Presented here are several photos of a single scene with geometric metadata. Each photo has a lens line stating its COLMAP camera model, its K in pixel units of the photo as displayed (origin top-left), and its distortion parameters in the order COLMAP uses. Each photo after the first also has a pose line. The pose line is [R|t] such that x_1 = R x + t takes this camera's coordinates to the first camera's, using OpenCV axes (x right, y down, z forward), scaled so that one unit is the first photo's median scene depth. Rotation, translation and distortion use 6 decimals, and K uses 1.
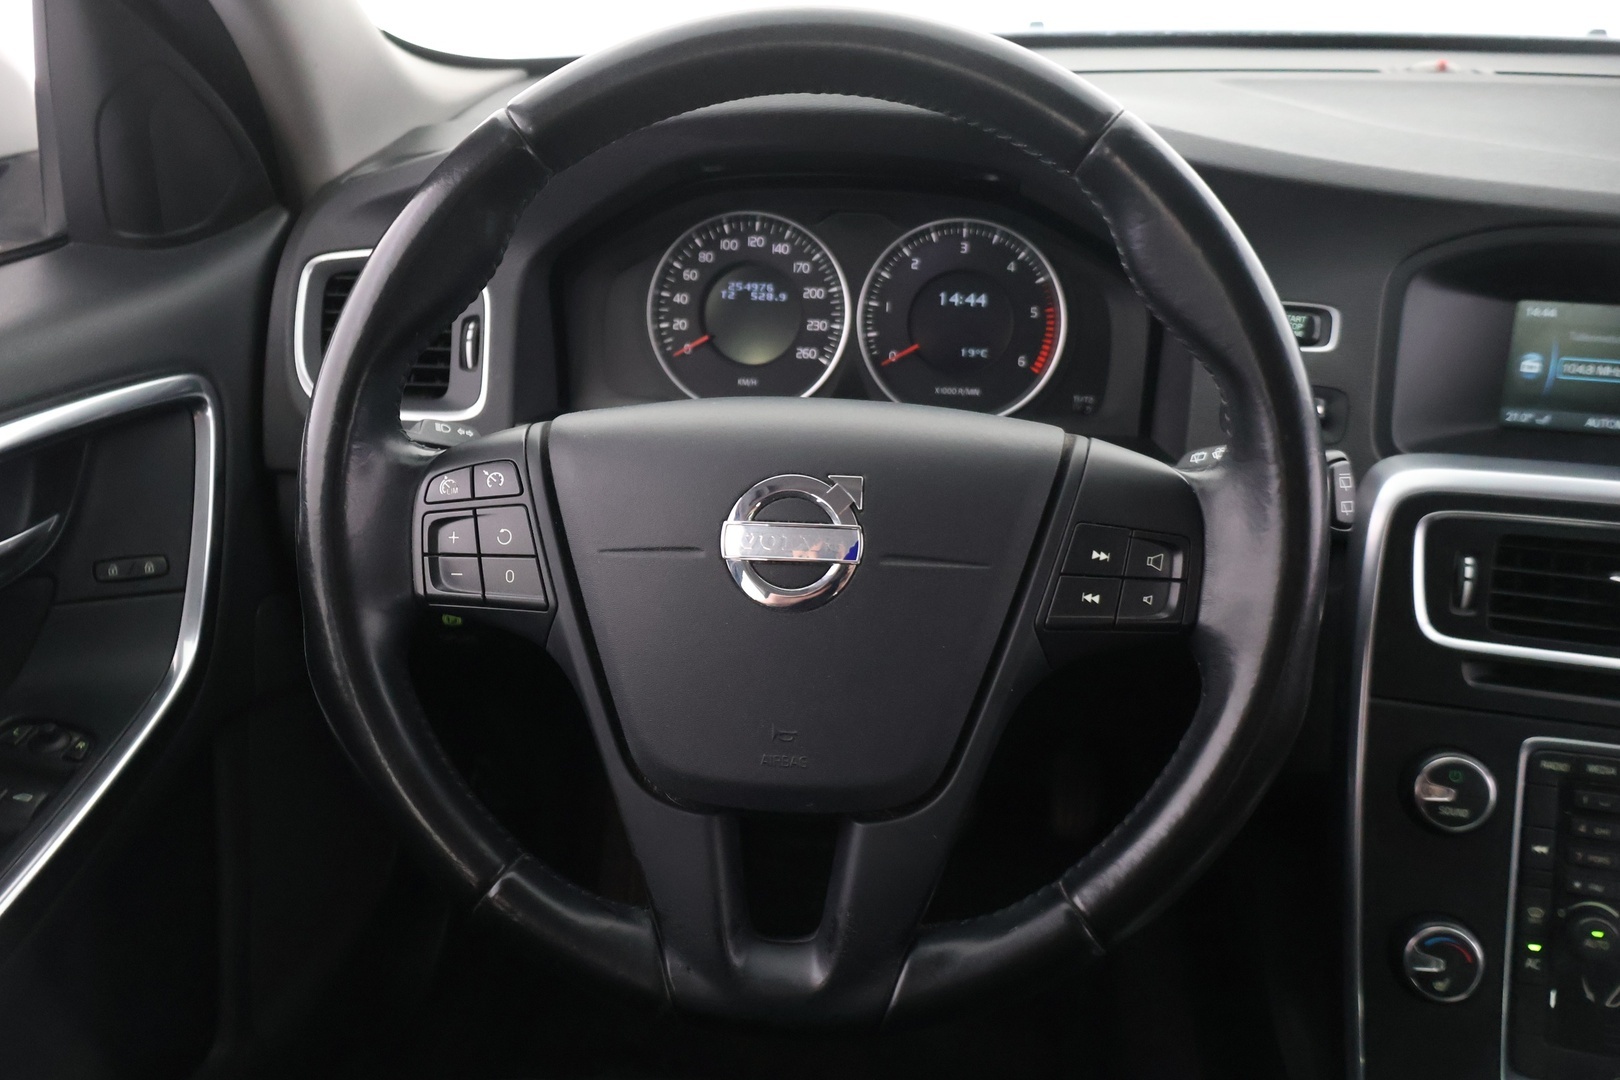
lens RADIAL K [[1379.4, 0, 810.0], [0, 1379.4, 540.0], [0, 0, 1]] dist [-0.010586, 0.011739]
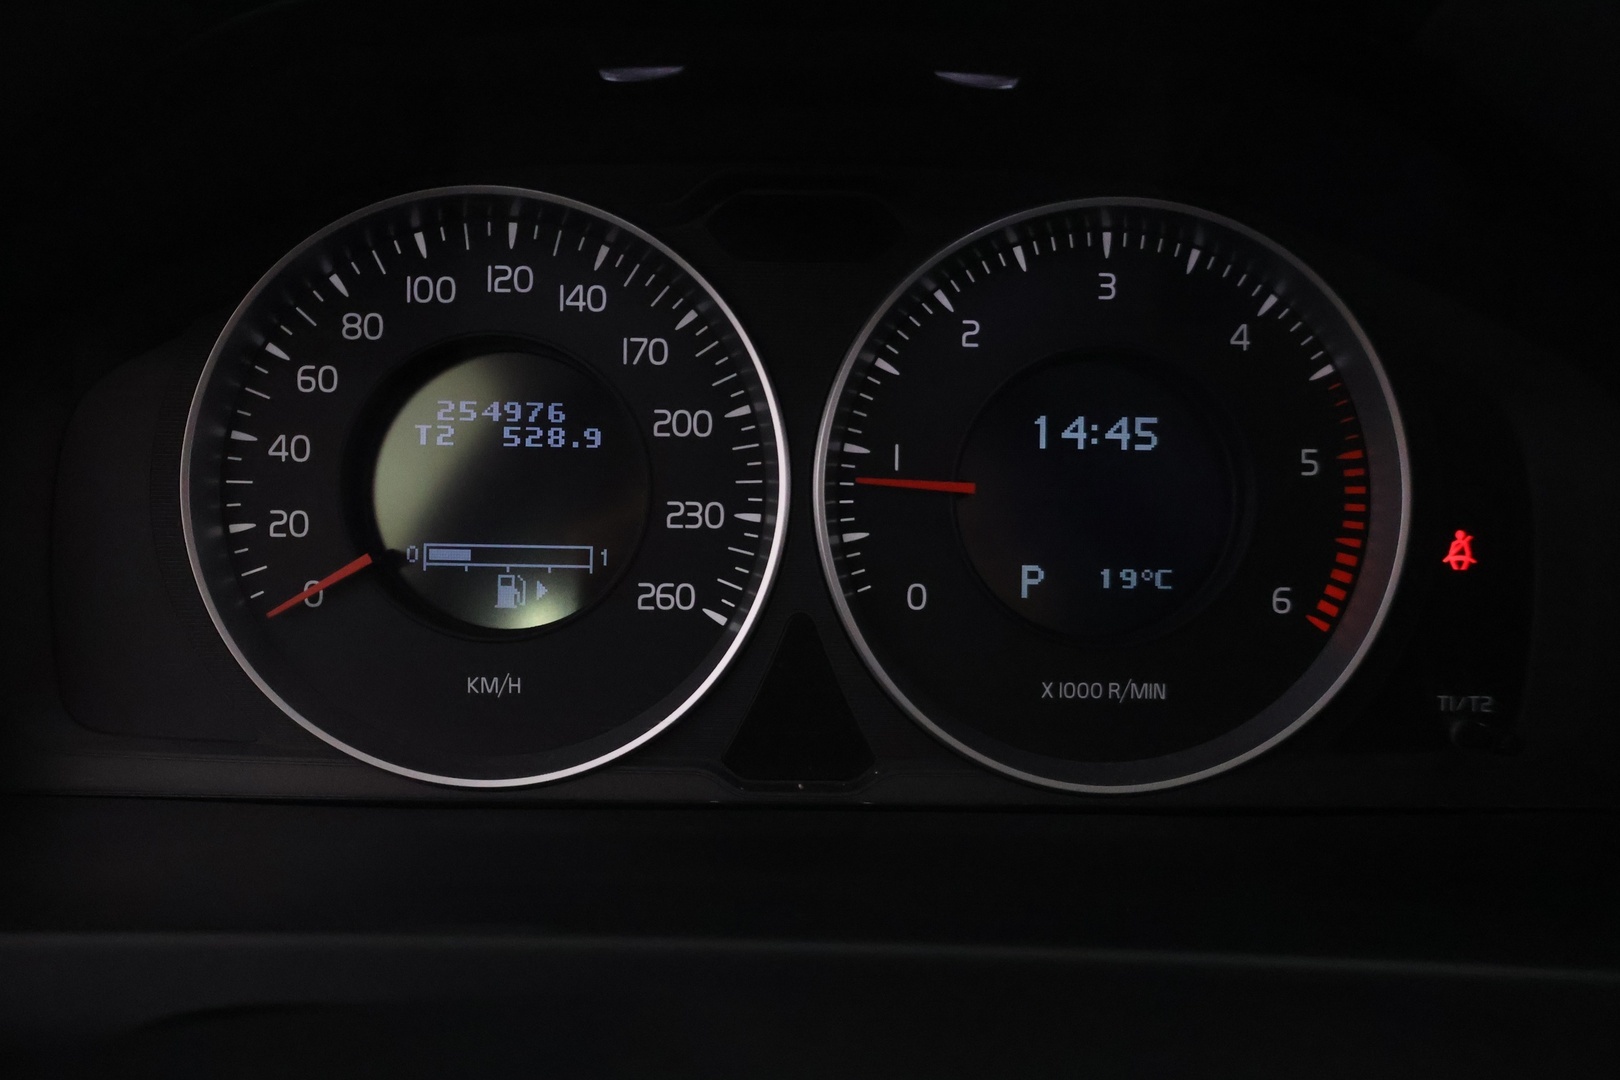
lens RADIAL K [[1379.4, 0, 810.0], [0, 1379.4, 540.0], [0, 0, 1]] dist [-0.010586, 0.011739]
pose [[0.991907, -0.030169, 0.123332, -0.009014], [0.045549, 0.991254, -0.123856, -0.106214], [-0.118517, 0.128472, 0.984606, 0.662448]]
